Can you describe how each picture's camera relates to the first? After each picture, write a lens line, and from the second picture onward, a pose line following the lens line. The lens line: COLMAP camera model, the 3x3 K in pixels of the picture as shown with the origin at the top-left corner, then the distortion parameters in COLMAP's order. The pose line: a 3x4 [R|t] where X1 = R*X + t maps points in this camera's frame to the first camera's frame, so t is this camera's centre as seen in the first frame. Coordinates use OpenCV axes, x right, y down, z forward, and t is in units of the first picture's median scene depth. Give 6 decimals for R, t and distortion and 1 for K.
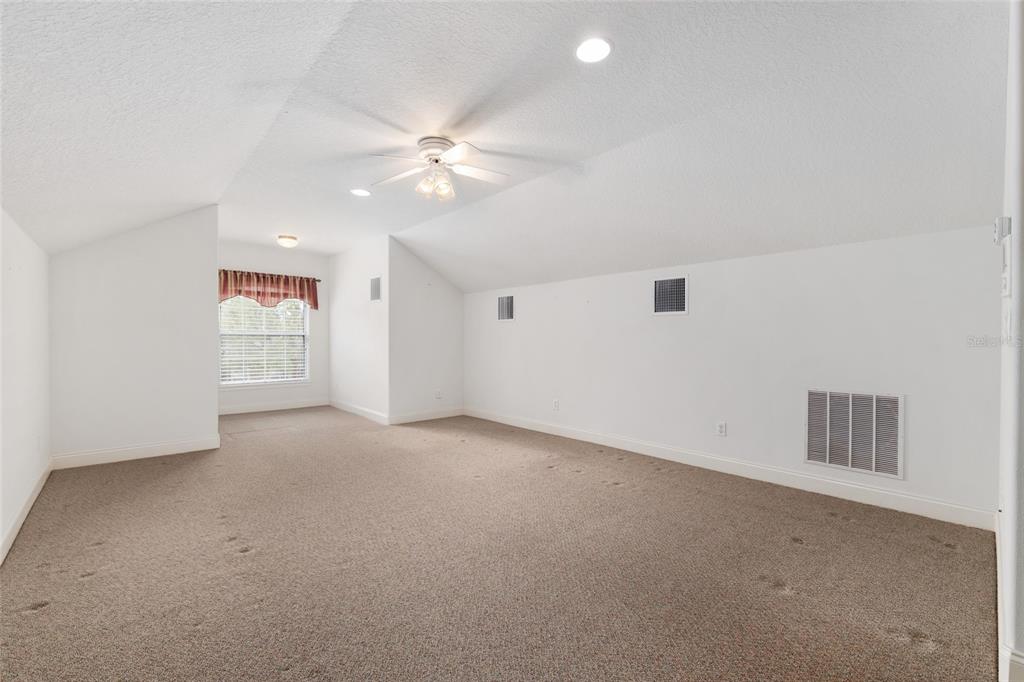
lens RADIAL K [[433.8, 0, 512.0], [0, 433.8, 341.0], [0, 0, 1]] dist [-0.005823, -0.000286]
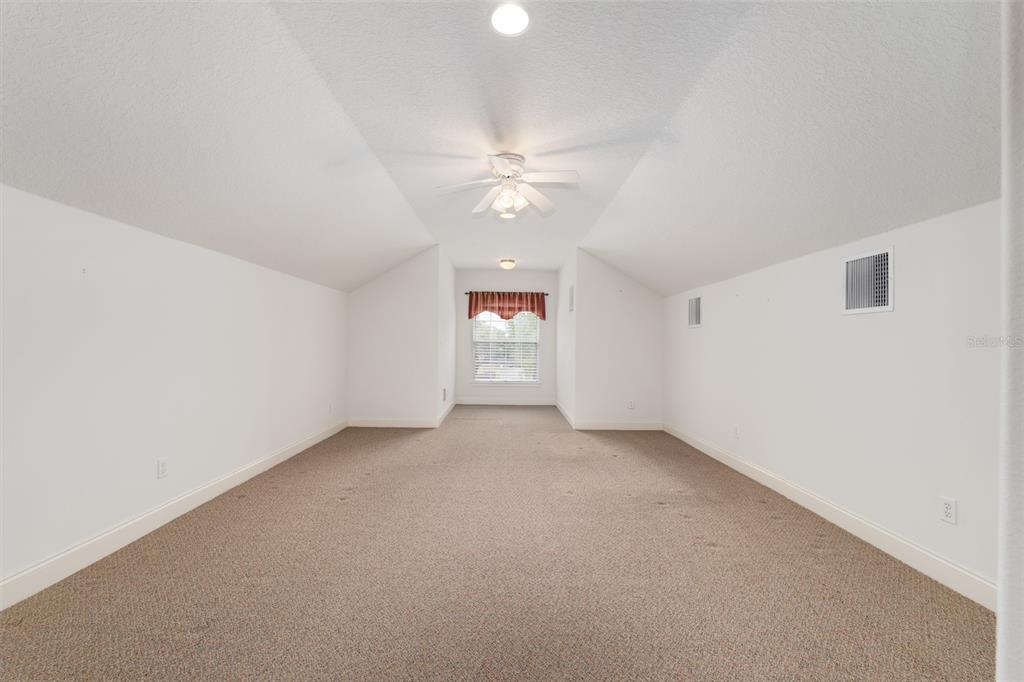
lens RADIAL K [[425.0, 0, 512.0], [0, 425.0, 341.0], [0, 0, 1]] dist [-0.009123, 0.000058]
pose [[0.749391, 0.000047, -0.662127, 0.271924], [-0.011188, 0.999858, -0.012591, -0.003156], [0.662033, 0.016843, 0.749285, 0.133095]]
